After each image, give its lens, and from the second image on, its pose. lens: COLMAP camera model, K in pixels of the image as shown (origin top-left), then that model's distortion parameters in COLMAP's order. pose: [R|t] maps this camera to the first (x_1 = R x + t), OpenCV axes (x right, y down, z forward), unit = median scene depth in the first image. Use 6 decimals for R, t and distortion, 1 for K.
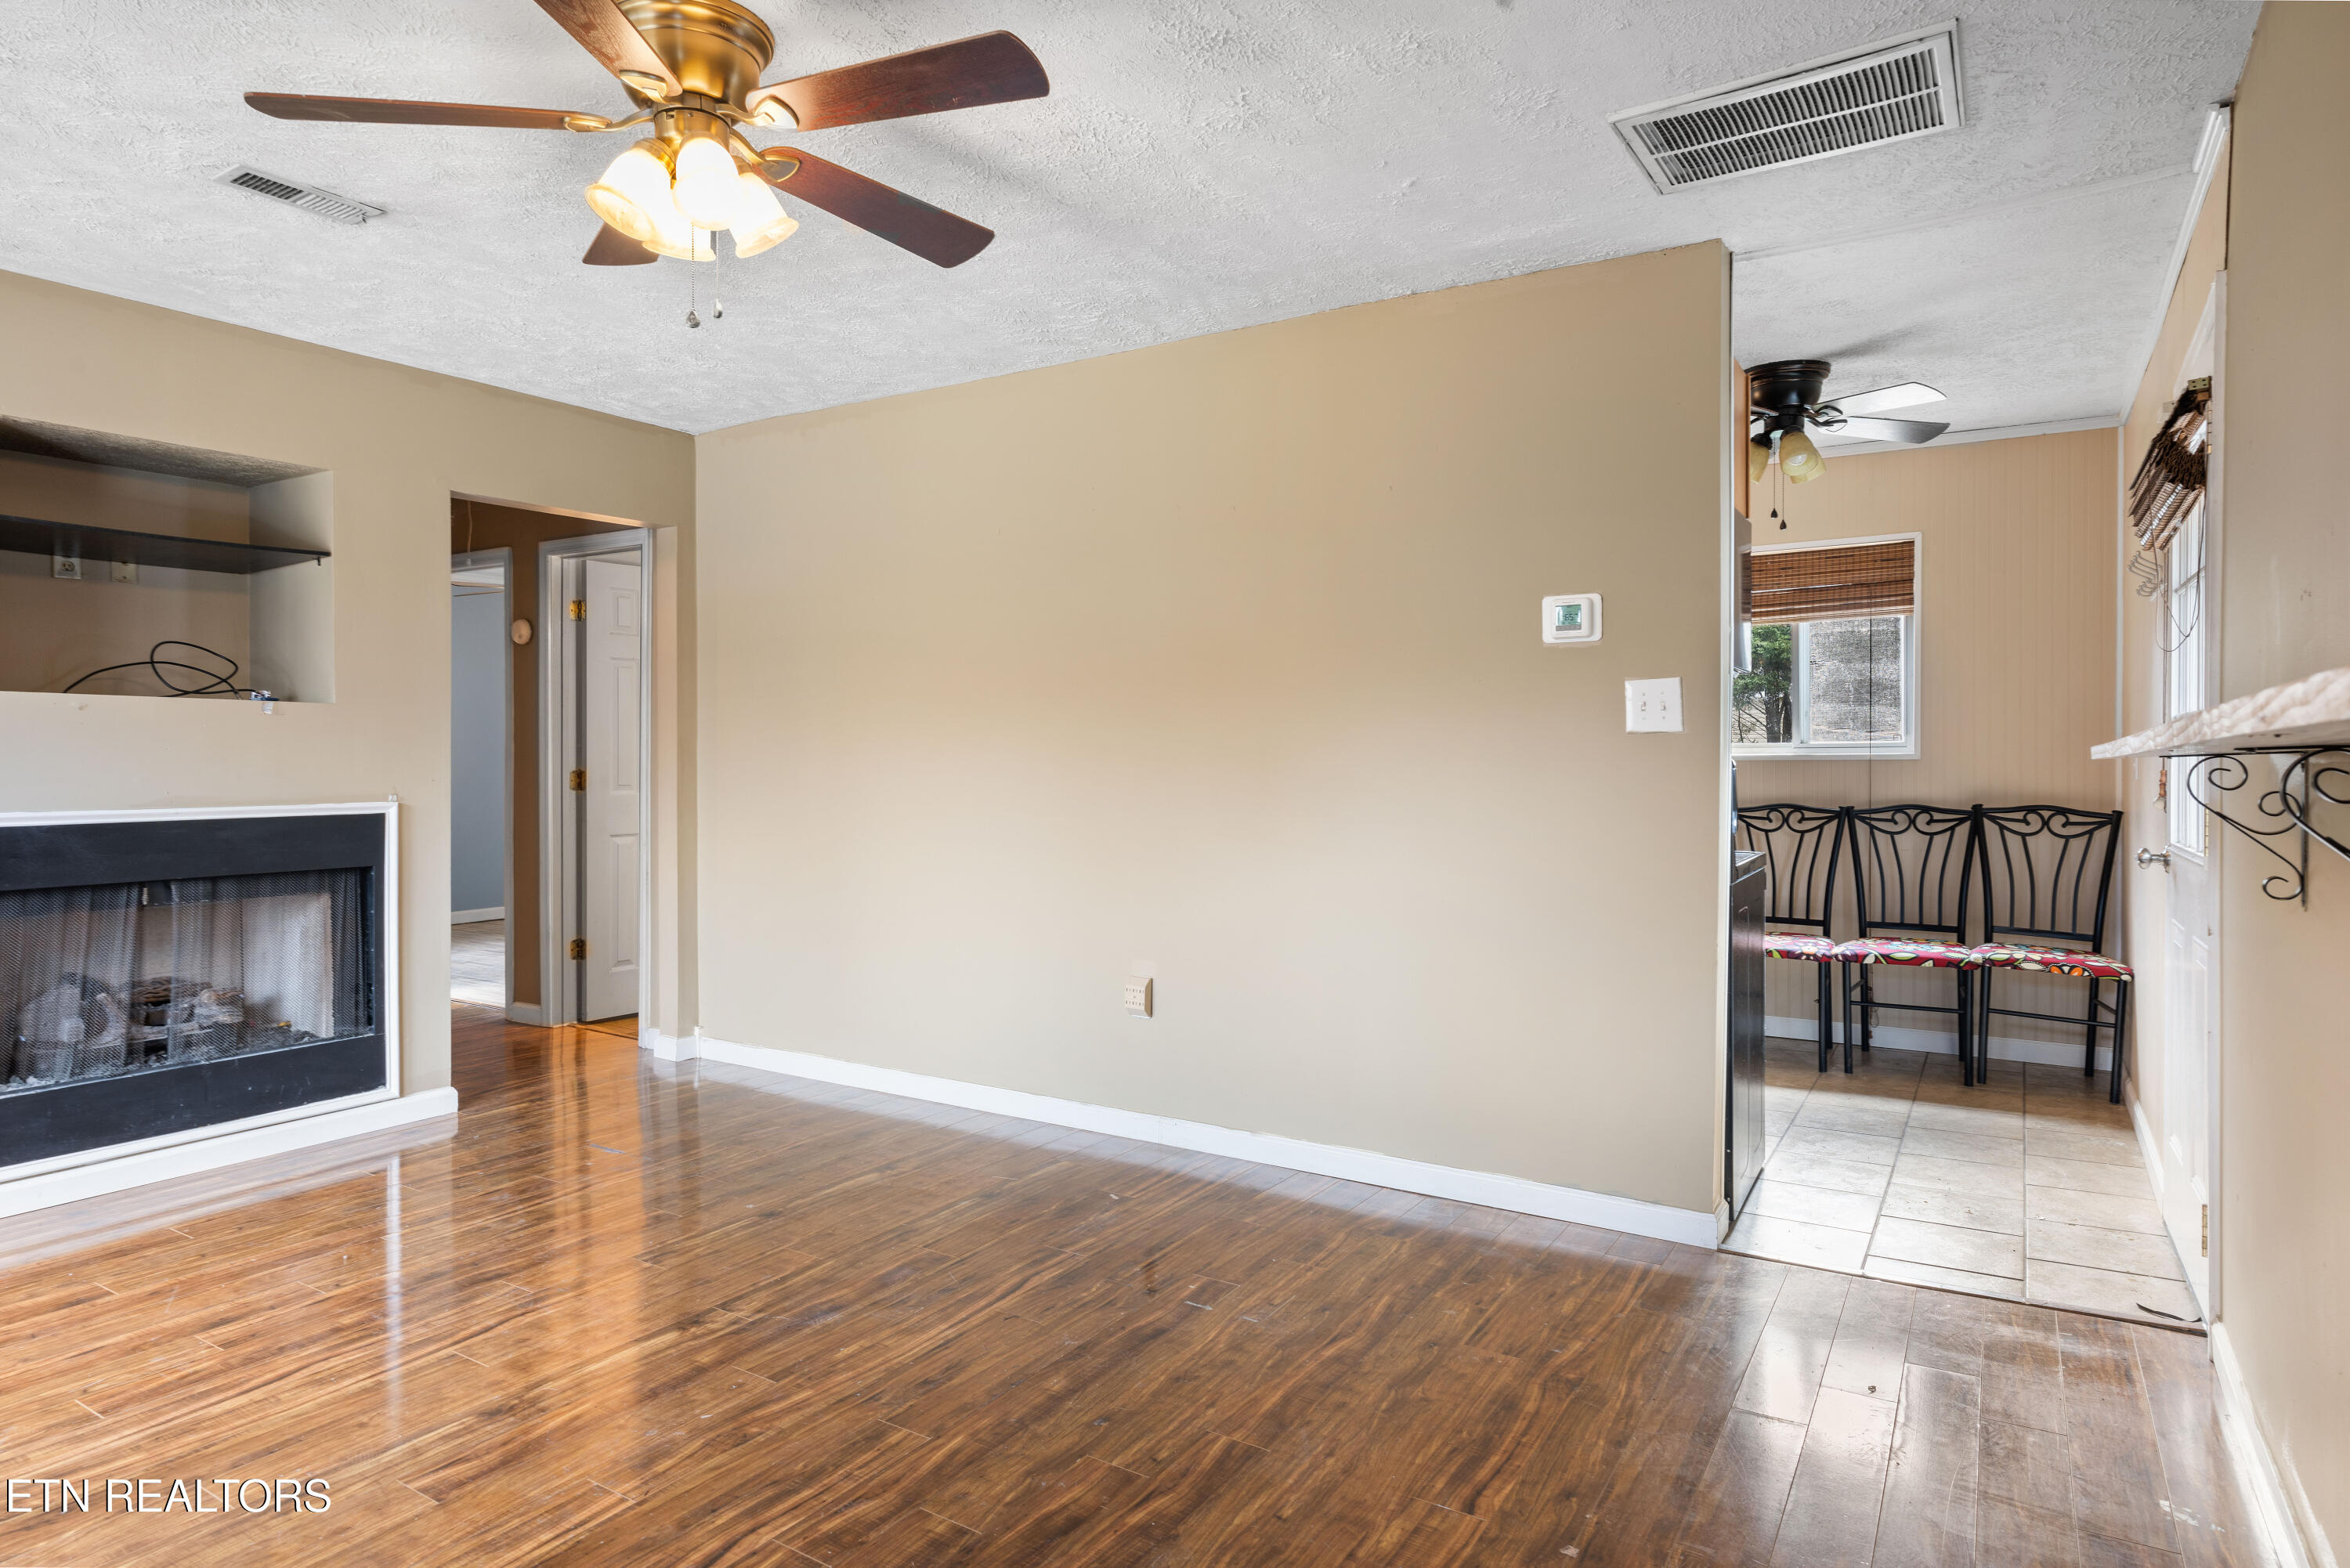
lens RADIAL K [[1325.8, 0, 1171.3], [0, 1325.8, 769.3], [0, 0, 1]] dist [-0.000115, 0.002471]
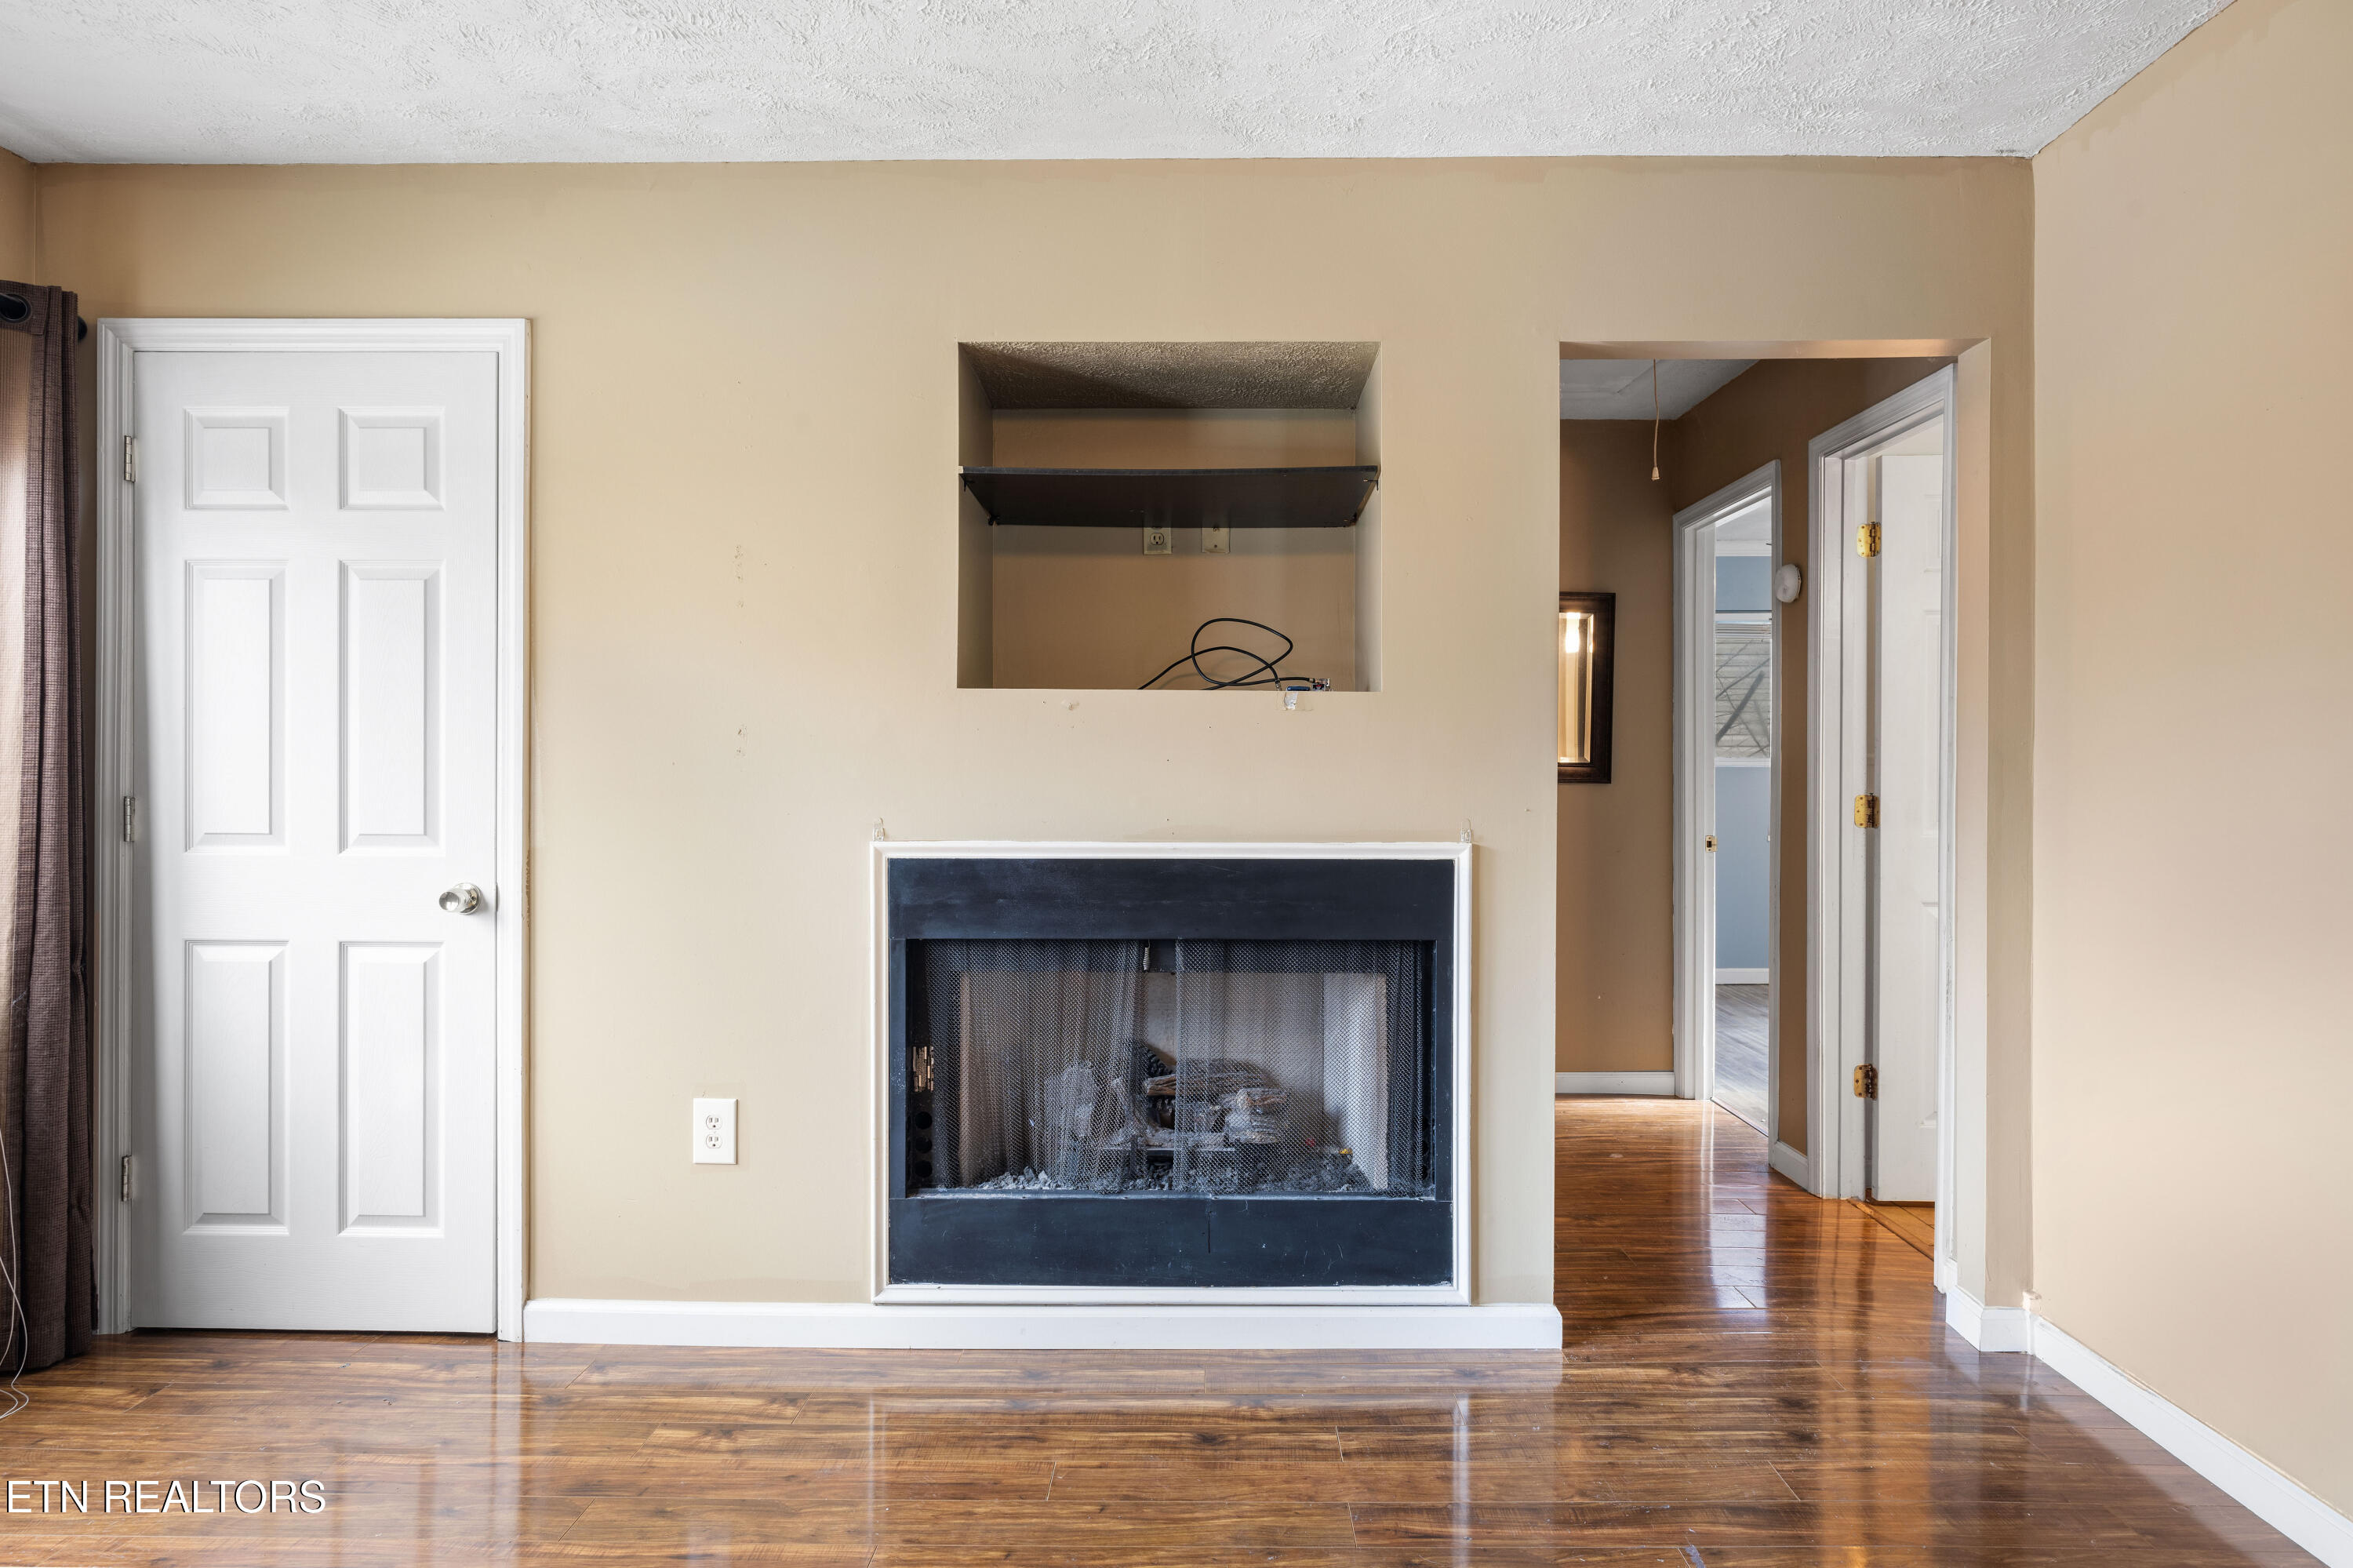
lens RADIAL K [[1365.2, 0, 1205.6], [0, 1365.2, 774.5], [0, 0, 1]] dist [-0.002595, -0.001114]
pose [[0.531915, 0.002638, -0.846793, -0.110869], [-0.010628, 0.999937, -0.003561, -0.005310], [0.846731, 0.010894, 0.531910, 0.632541]]
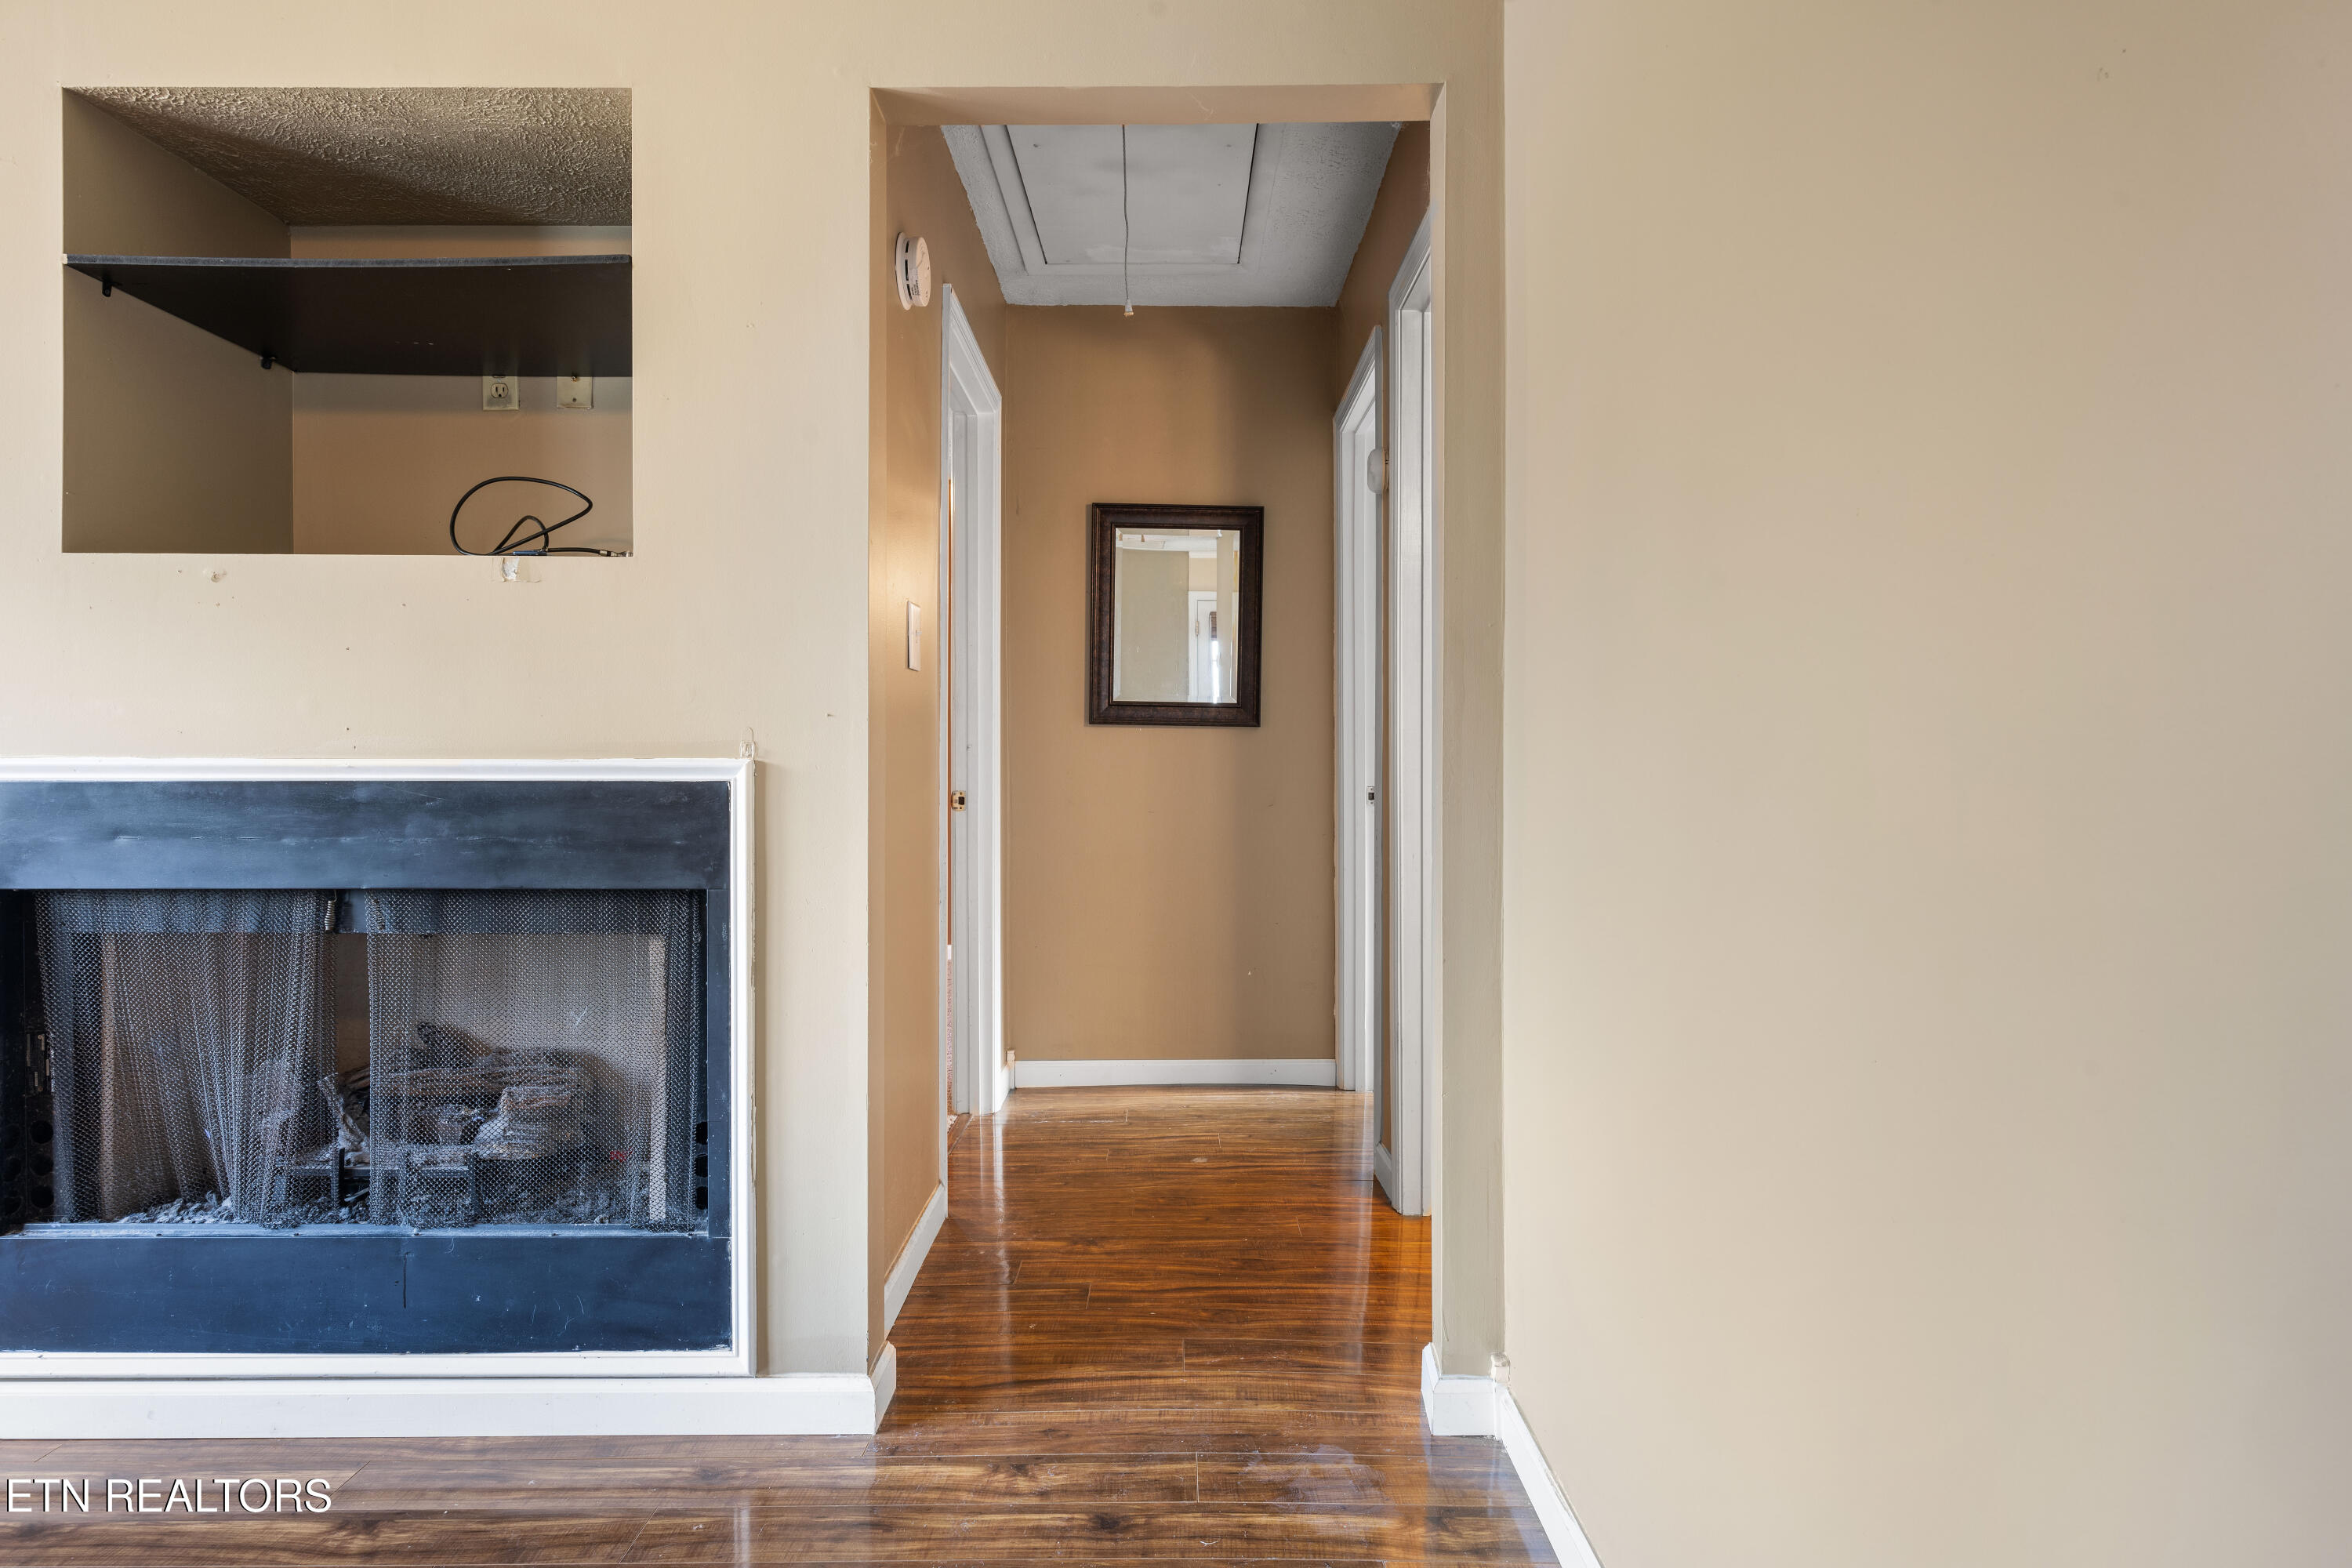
lens RADIAL K [[1335.7, 0, 1187.0], [0, 1335.7, 769.6], [0, 0, 1]] dist [-0.000102, -0.000519]
pose [[0.537796, 0.004953, -0.843061, -0.109713], [-0.008936, 0.999960, 0.000175, 0.031681], [0.843028, 0.007440, 0.537818, 1.021309]]
